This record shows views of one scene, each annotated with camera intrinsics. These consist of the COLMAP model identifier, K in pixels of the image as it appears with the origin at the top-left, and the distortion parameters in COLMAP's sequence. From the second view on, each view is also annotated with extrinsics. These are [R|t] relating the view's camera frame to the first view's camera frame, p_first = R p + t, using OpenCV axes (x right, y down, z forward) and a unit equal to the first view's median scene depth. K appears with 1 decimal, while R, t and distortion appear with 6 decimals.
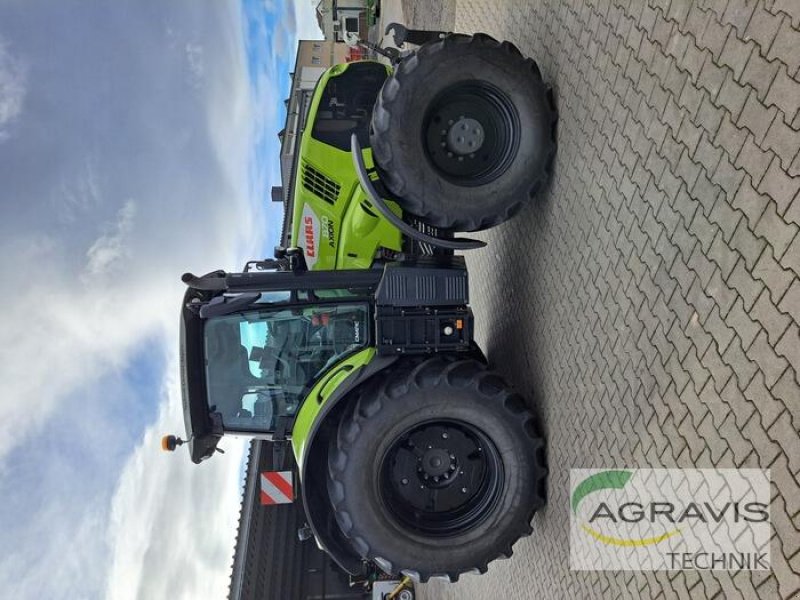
lens RADIAL K [[581.4, 0, 408.2], [0, 581.4, 300.5], [0, 0, 1]] dist [0.057641, -0.055158]
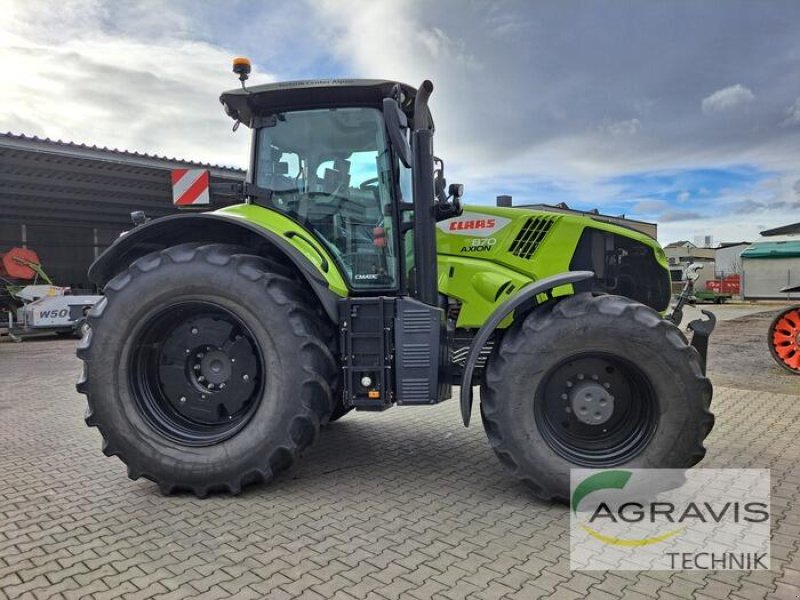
lens RADIAL K [[581.4, 0, 402.6], [0, 581.4, 301.7], [0, 0, 1]] dist [0.057641, -0.055158]
pose [[-0.002351, 0.998674, -0.051419, -0.005289], [-0.999964, -0.002768, -0.008032, 0.005213], [-0.008164, 0.051398, 0.998645, 0.120085]]
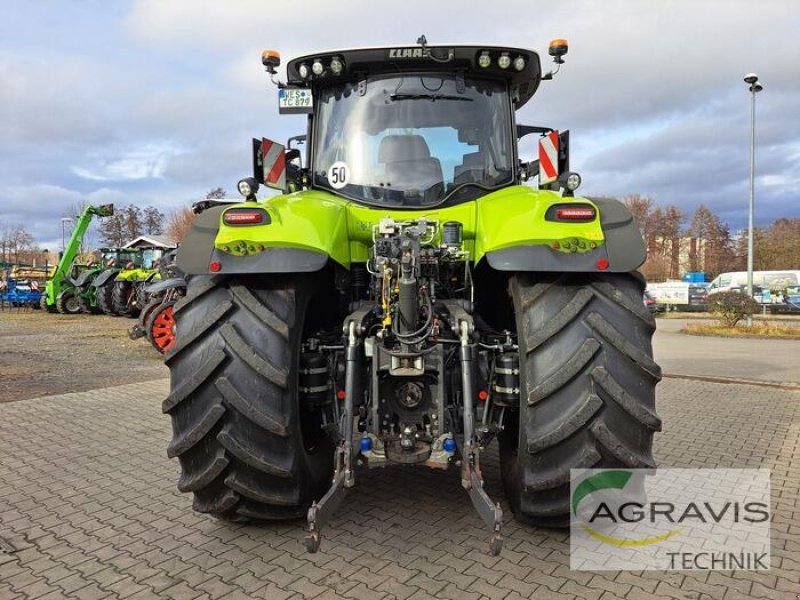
lens RADIAL K [[581.4, 0, 400.9], [0, 581.4, 301.5], [0, 0, 1]] dist [0.057641, -0.055158]
pose [[0.091312, 0.995183, 0.035684, -0.091434], [0.105688, 0.025947, -0.994061, 1.026250], [-0.990198, 0.094541, -0.102810, 1.293423]]
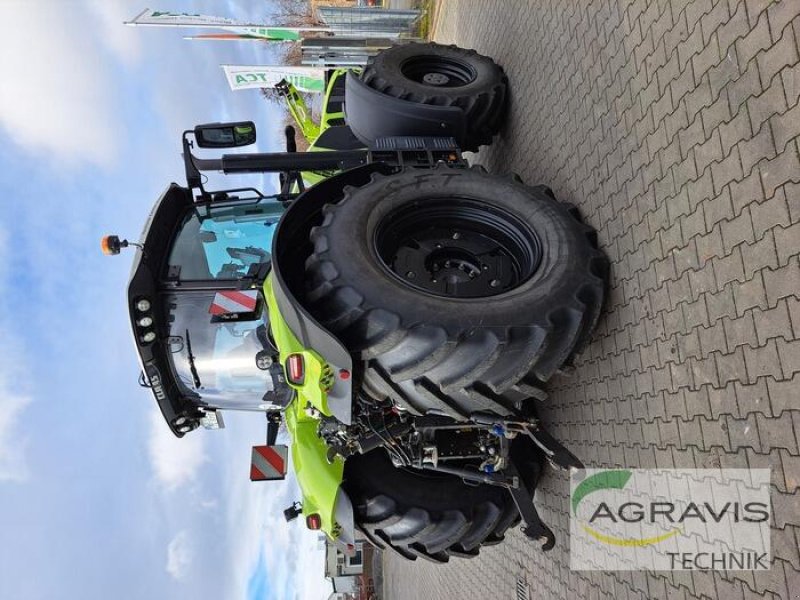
lens RADIAL K [[581.4, 0, 400.8], [0, 581.4, 295.7], [0, 0, 1]] dist [0.057641, -0.055158]
pose [[0.996538, -0.080332, 0.021408, -0.036260], [0.061568, 0.540094, -0.839350, 0.936532], [0.055864, 0.837762, 0.543170, 0.620666]]
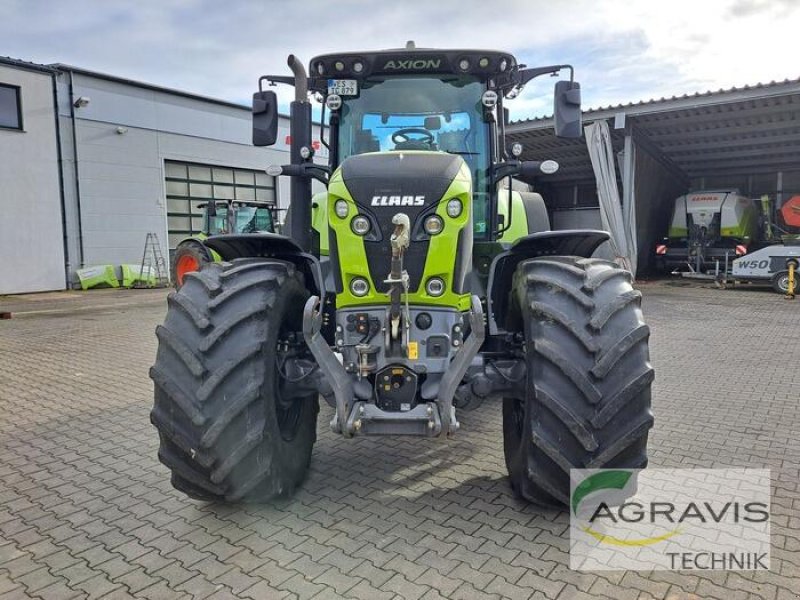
lens RADIAL K [[581.4, 0, 394.6], [0, 581.4, 300.0], [0, 0, 1]] dist [0.057641, -0.055158]
pose [[-0.071170, 0.992270, 0.101664, -0.093581], [-0.134657, -0.110547, 0.984706, -0.984328], [0.988333, 0.056392, 0.141483, 0.985049]]
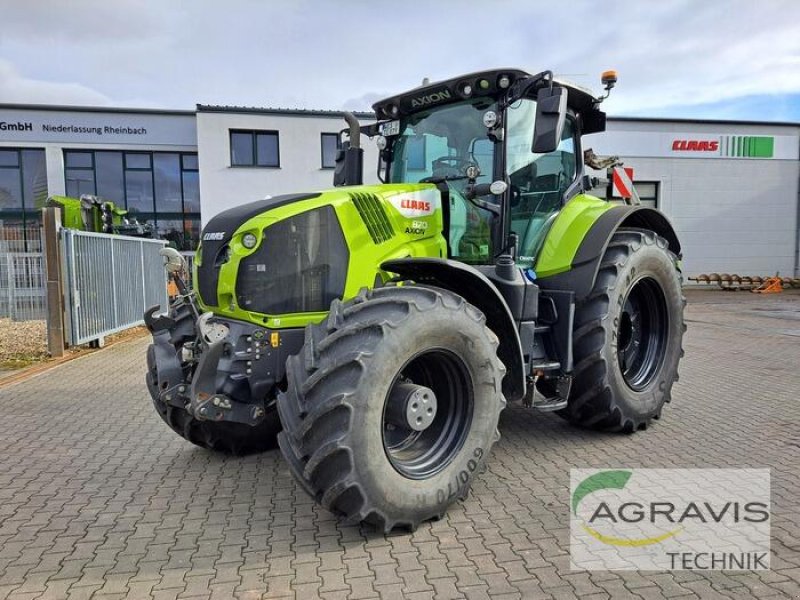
lens RADIAL K [[581.4, 0, 398.6], [0, 581.4, 303.4], [0, 0, 1]] dist [0.057641, -0.055158]
pose [[-0.048039, 0.989839, 0.133831, -0.158041], [0.578619, -0.081637, 0.811502, -0.898483], [0.814182, 0.116421, -0.568818, 1.684890]]
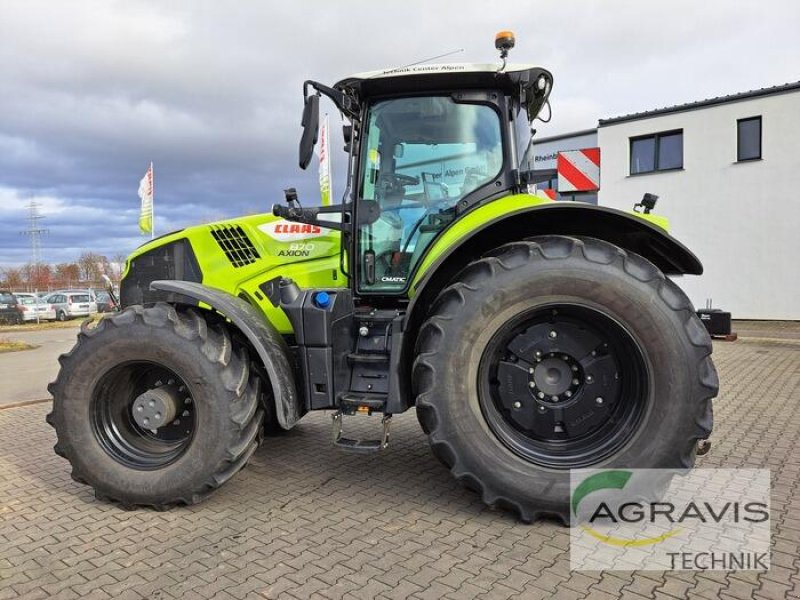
lens RADIAL K [[581.4, 0, 414.2], [0, 581.4, 298.4], [0, 0, 1]] dist [0.057641, -0.055158]
pose [[0.025395, 0.992705, 0.117867, -0.183568], [0.996413, -0.034657, 0.077205, -0.025822], [0.080726, 0.115483, -0.990024, 2.146374]]
